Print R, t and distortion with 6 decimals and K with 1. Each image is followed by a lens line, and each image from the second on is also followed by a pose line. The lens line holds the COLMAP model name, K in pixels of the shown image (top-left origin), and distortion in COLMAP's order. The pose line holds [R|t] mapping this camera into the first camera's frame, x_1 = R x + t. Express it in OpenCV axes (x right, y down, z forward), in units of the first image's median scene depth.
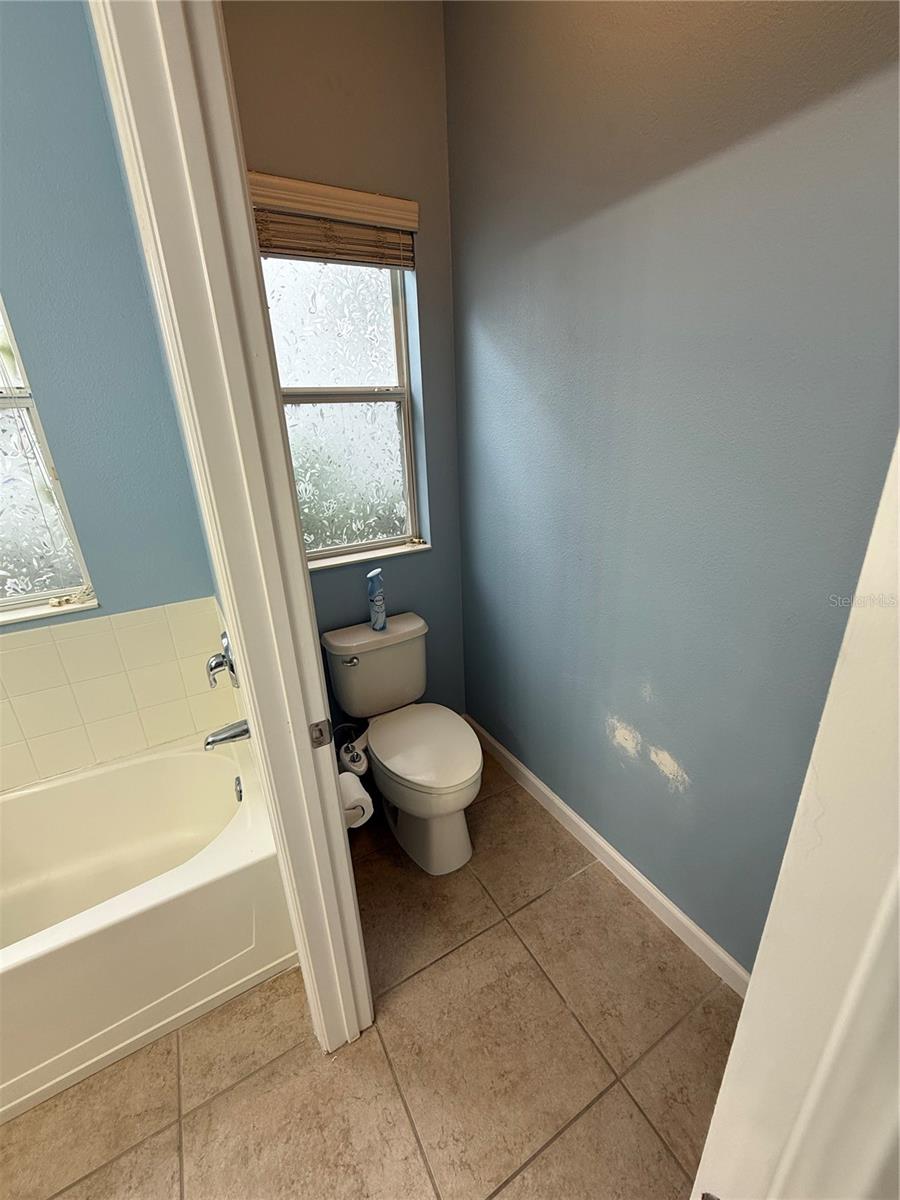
lens RADIAL K [[479.1, 0, 447.5], [0, 479.1, 601.7], [0, 0, 1]] dist [0.000920, -0.000268]
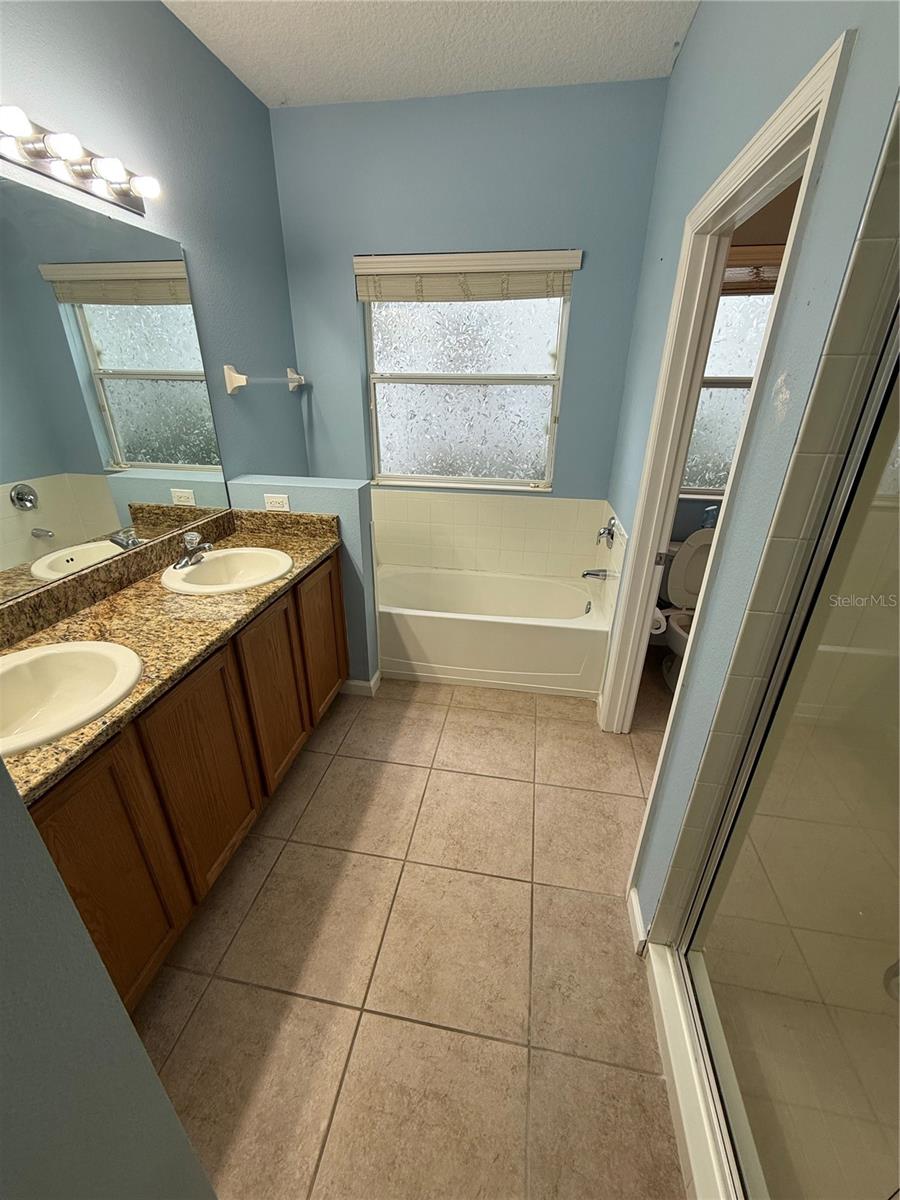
lens RADIAL K [[479.1, 0, 448.3], [0, 479.1, 599.0], [0, 0, 1]] dist [0.000920, -0.000268]
pose [[0.772374, 0.308285, -0.555337, 0.180515], [-0.259454, 0.951176, 0.167173, 0.240506], [0.579760, 0.014965, 0.814650, -0.944039]]
